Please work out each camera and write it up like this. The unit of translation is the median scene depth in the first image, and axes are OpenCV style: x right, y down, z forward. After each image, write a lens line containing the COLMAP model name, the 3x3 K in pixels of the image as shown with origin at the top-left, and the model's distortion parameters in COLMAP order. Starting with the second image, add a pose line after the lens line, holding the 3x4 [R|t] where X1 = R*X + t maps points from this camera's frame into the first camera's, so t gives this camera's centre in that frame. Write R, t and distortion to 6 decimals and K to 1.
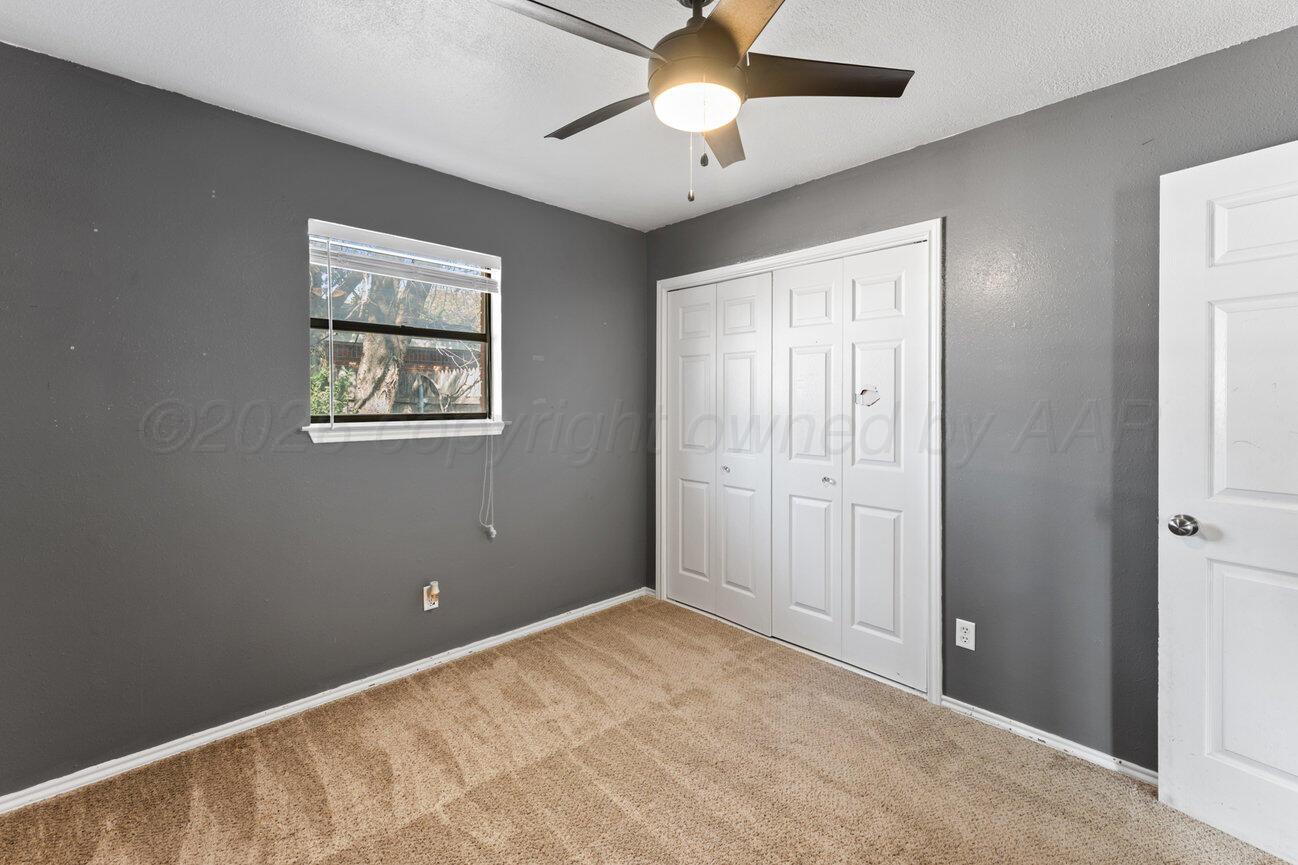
lens RADIAL K [[545.0, 0, 656.1], [0, 545.0, 407.7], [0, 0, 1]] dist [0.003662, -0.000670]
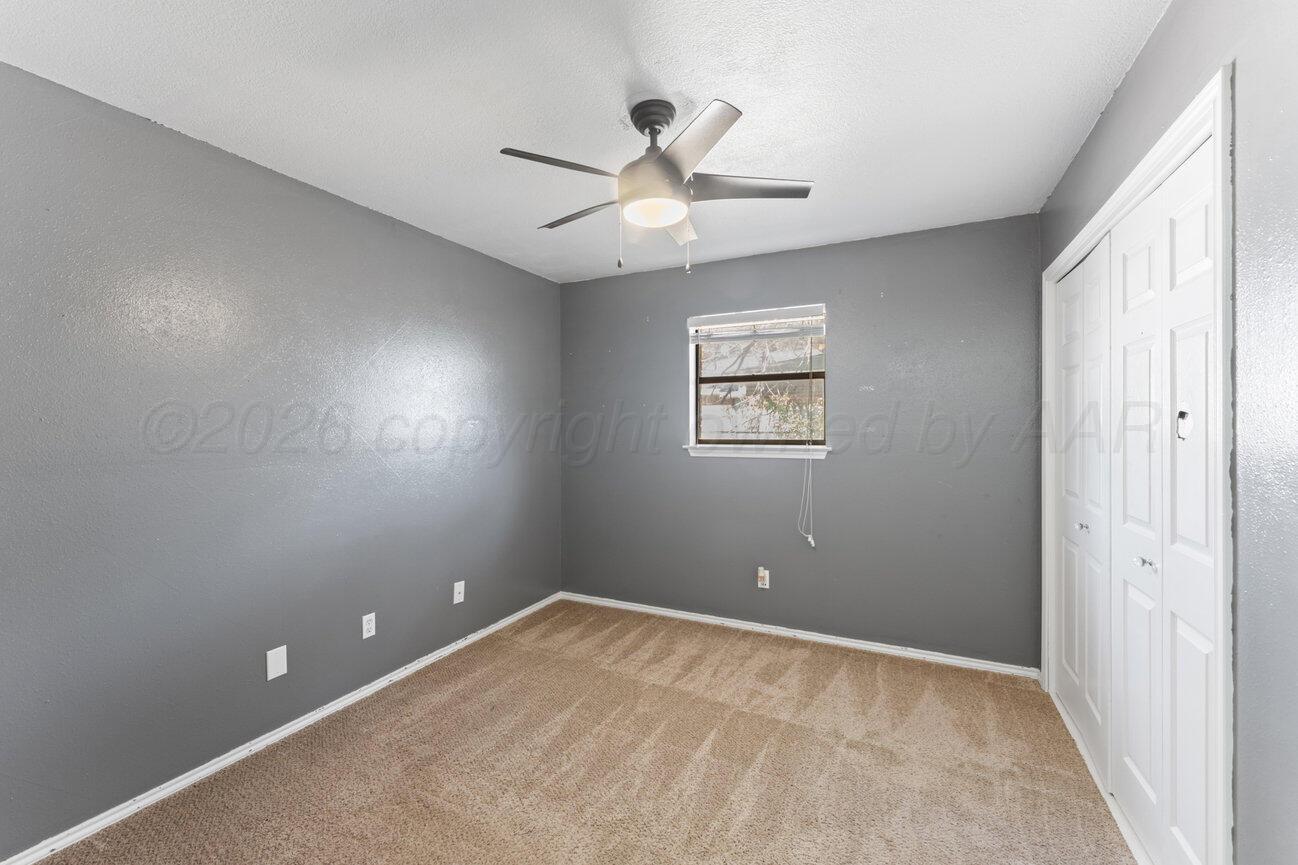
lens RADIAL K [[545.0, 0, 645.1], [0, 545.0, 428.8], [0, 0, 1]] dist [0.003662, -0.000670]
pose [[0.325442, -0.001273, -0.945561, 0.791725], [-0.007440, 0.999965, -0.003907, -0.008547], [0.945533, 0.008307, 0.325421, 0.320391]]
